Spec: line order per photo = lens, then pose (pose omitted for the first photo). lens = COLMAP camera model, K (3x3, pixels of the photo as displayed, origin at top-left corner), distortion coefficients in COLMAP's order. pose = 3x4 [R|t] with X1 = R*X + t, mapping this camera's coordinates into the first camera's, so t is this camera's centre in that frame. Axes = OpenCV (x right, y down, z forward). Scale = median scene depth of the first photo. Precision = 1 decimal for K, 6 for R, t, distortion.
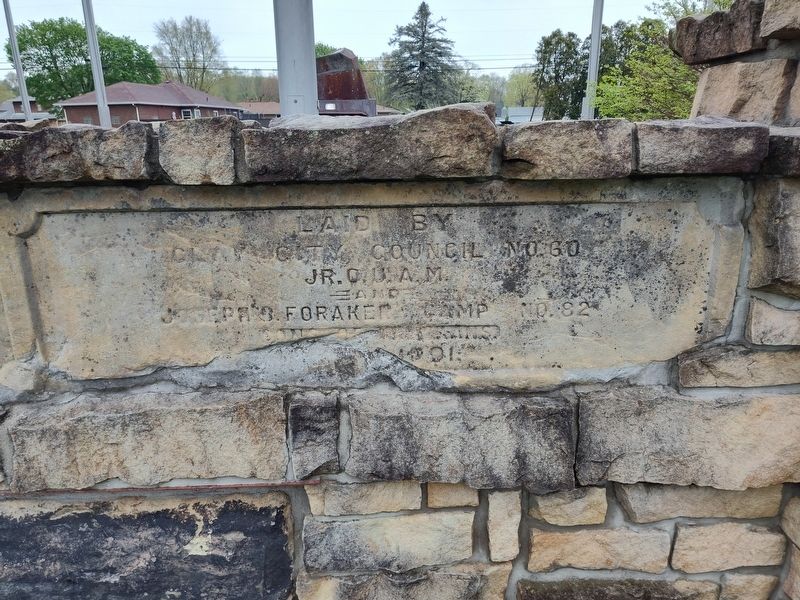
lens RADIAL K [[547.7, 0, 400.0], [0, 547.7, 300.0], [0, 0, 1]] dist [0.014310, -0.004010]
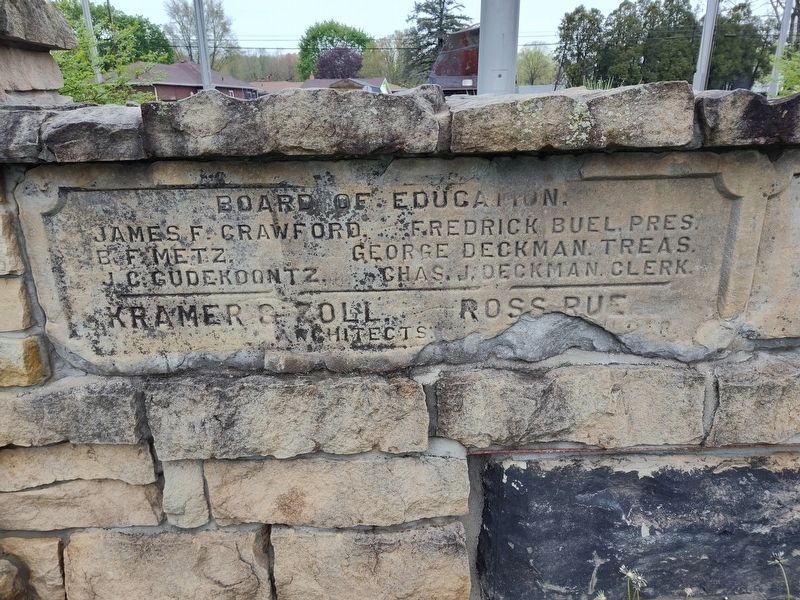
lens RADIAL K [[546.5, 0, 400.0], [0, 546.5, 300.0], [0, 0, 1]] dist [0.003302, 0.003644]
pose [[0.999991, -0.003769, -0.002133, -1.171306], [0.003841, 0.999390, 0.034697, 0.031889], [0.002001, -0.034705, 0.999396, -0.021867]]
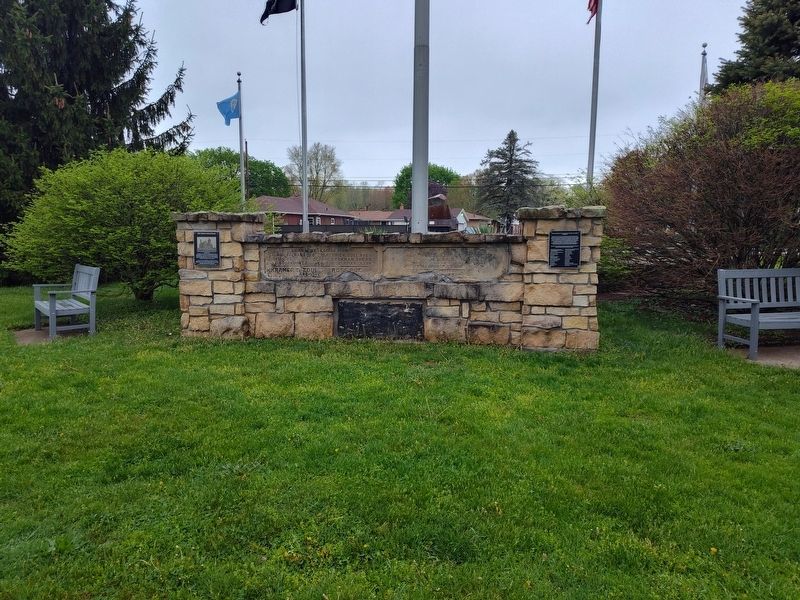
lens RADIAL K [[547.7, 0, 400.0], [0, 547.7, 300.0], [0, 0, 1]] dist [0.014310, -0.004010]
pose [[0.985836, 0.031286, -0.164770, 0.415350], [-0.060573, 0.982551, -0.175854, 1.217897], [0.156393, 0.183344, 0.970529, -3.933429]]
